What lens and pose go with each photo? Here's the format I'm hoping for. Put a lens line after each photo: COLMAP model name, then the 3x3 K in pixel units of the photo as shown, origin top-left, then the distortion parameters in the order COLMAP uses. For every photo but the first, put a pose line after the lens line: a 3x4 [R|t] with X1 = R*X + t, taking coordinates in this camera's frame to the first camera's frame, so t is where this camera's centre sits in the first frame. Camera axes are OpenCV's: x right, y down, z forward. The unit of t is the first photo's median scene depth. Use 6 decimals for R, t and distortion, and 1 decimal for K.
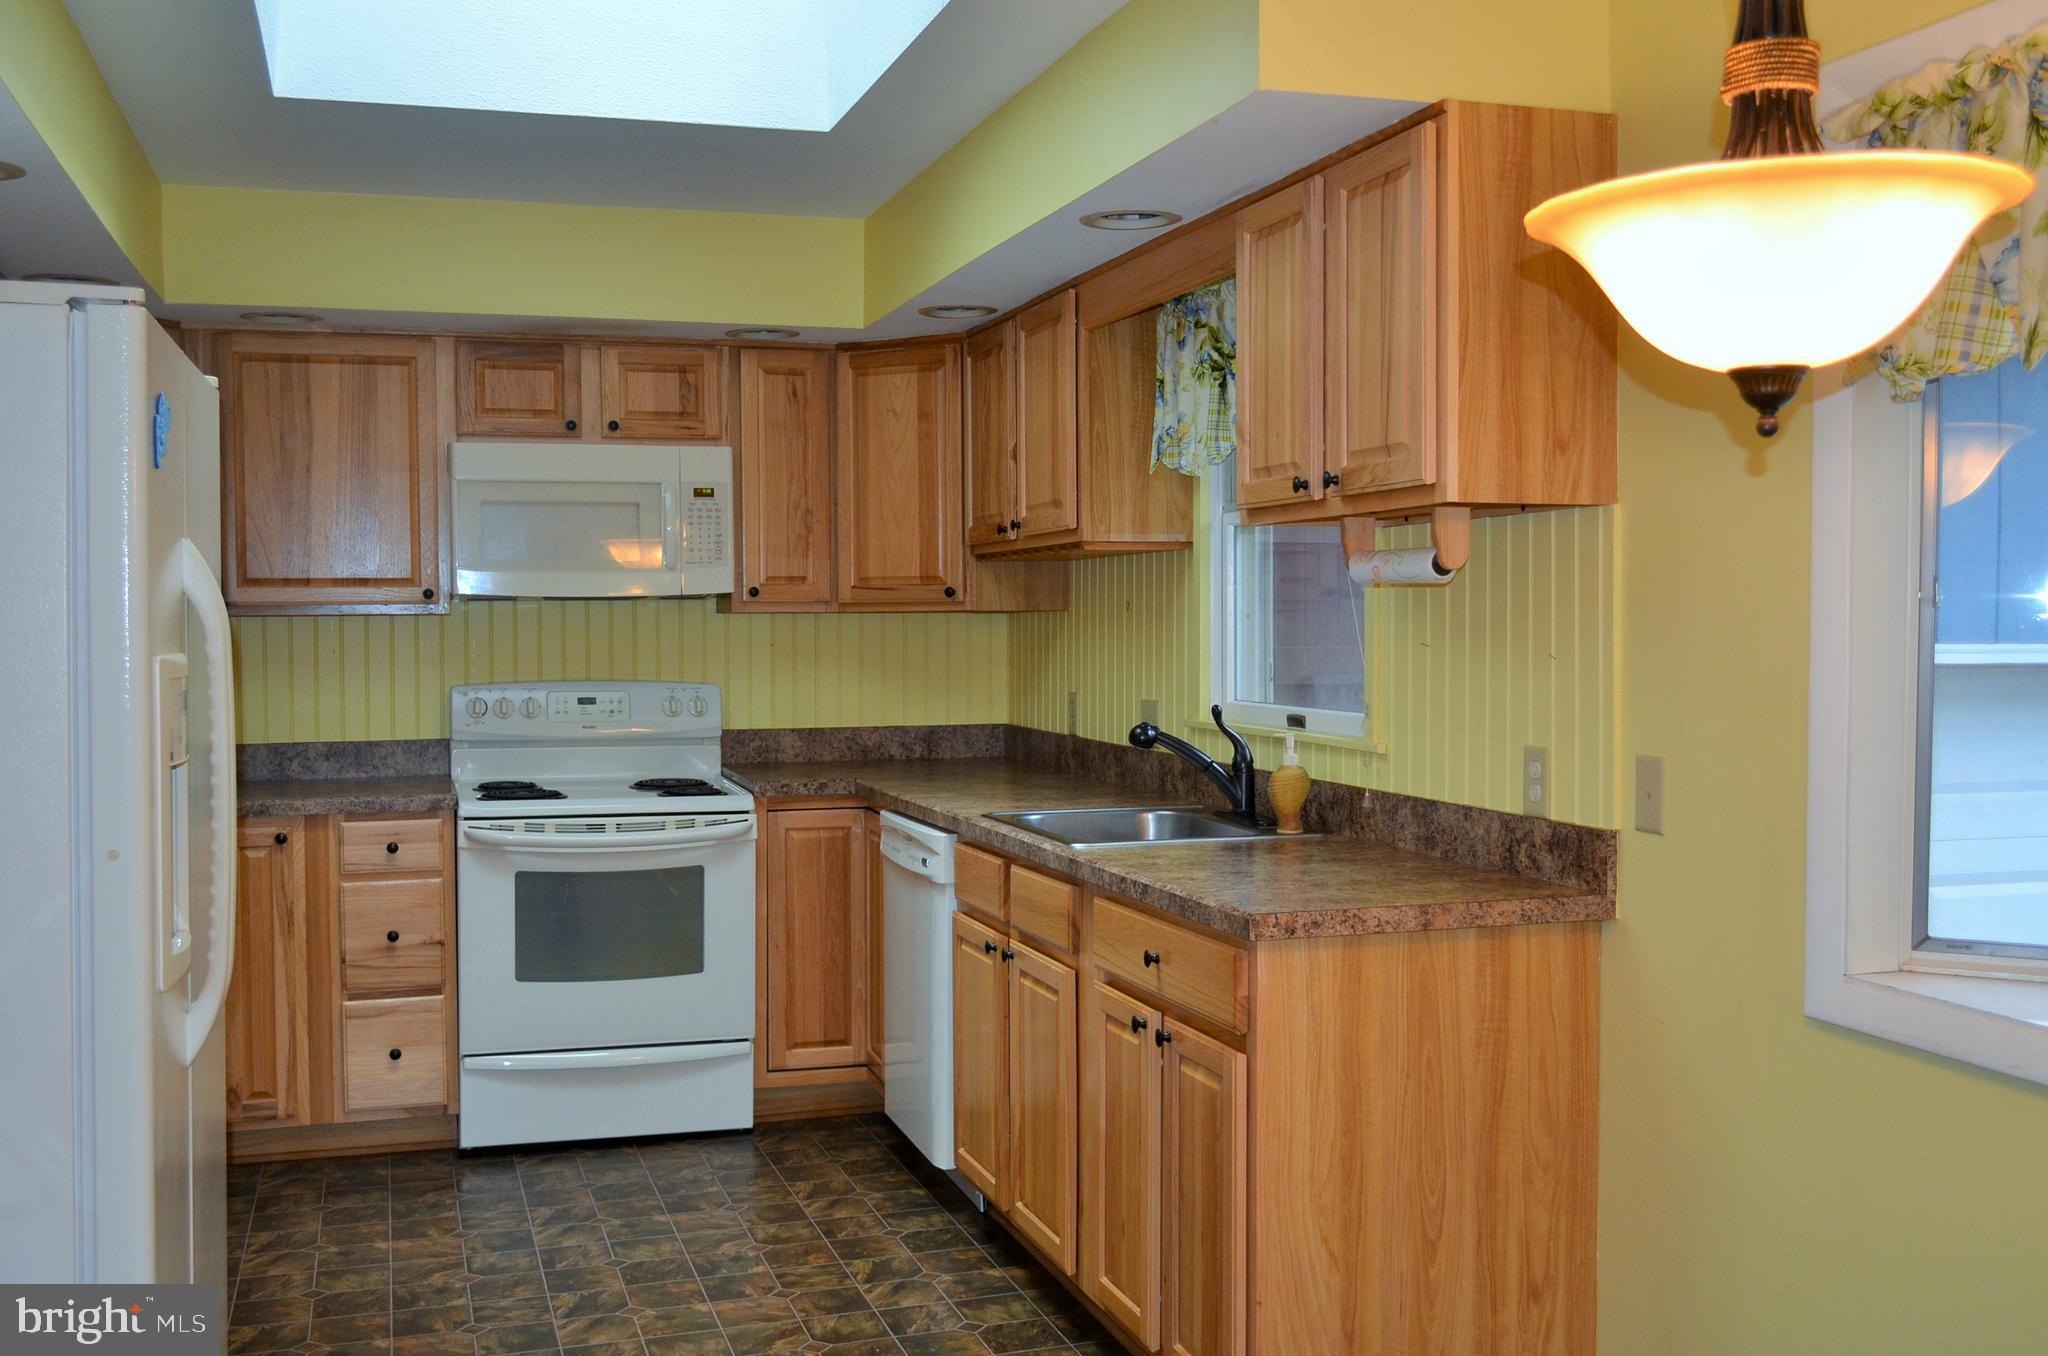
lens RADIAL K [[1987.2, 0, 1024.0], [0, 1987.2, 678.0], [0, 0, 1]] dist [-0.015313, -0.008609]
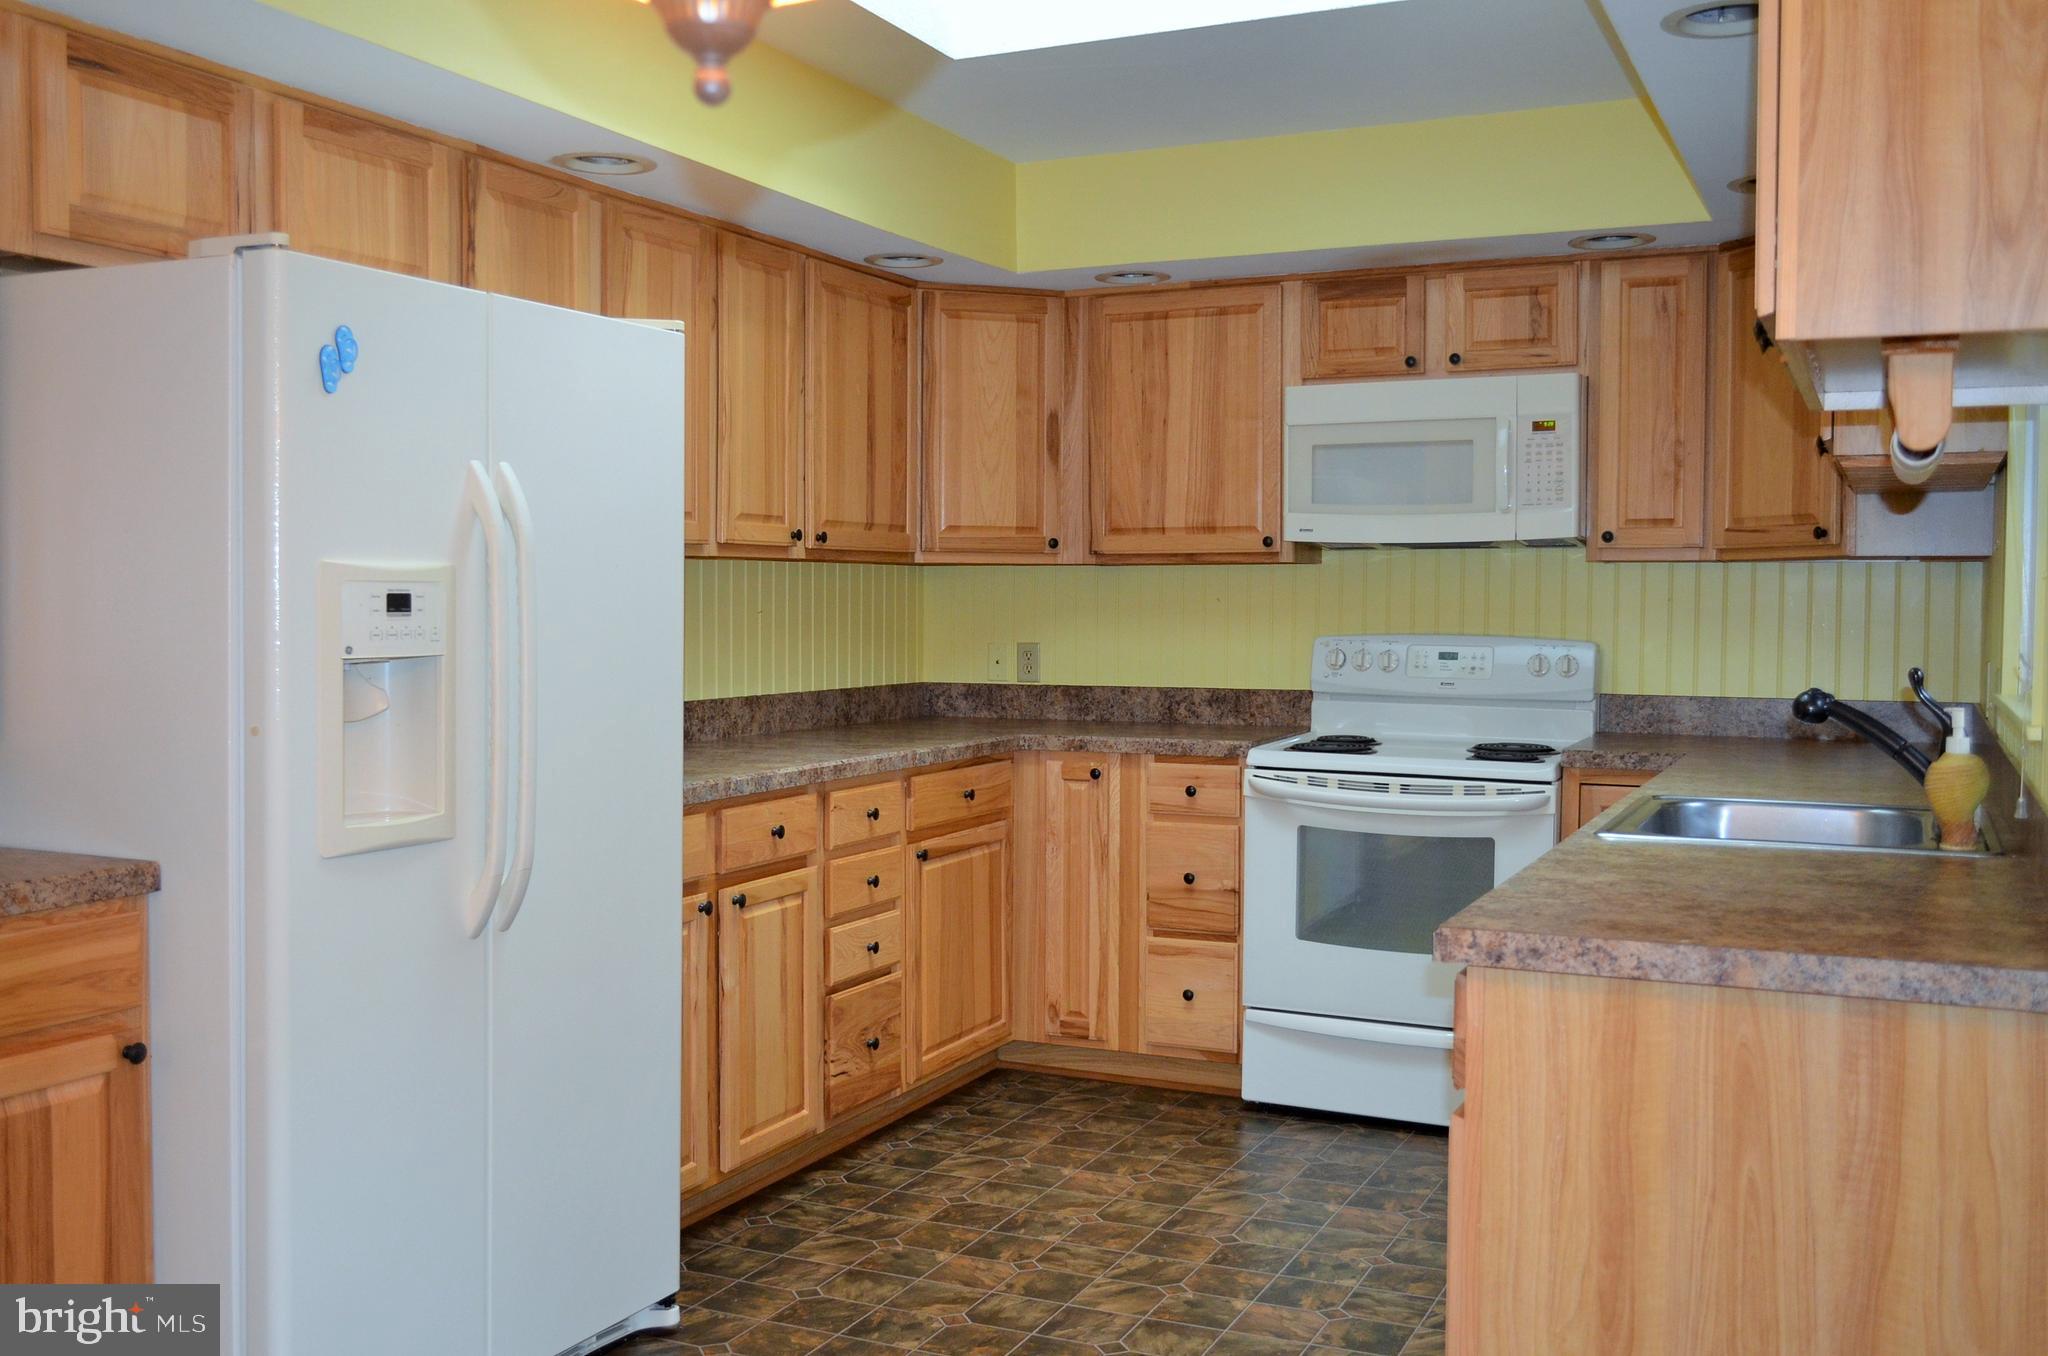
lens RADIAL K [[1922.3, 0, 1024.0], [0, 1922.3, 678.0], [0, 0, 1]] dist [-0.023935, 0.008583]
pose [[0.732878, 0.035284, -0.679445, 0.280892], [-0.029324, 0.999364, 0.020268, 0.010621], [0.679728, 0.005070, 0.733447, 0.222618]]
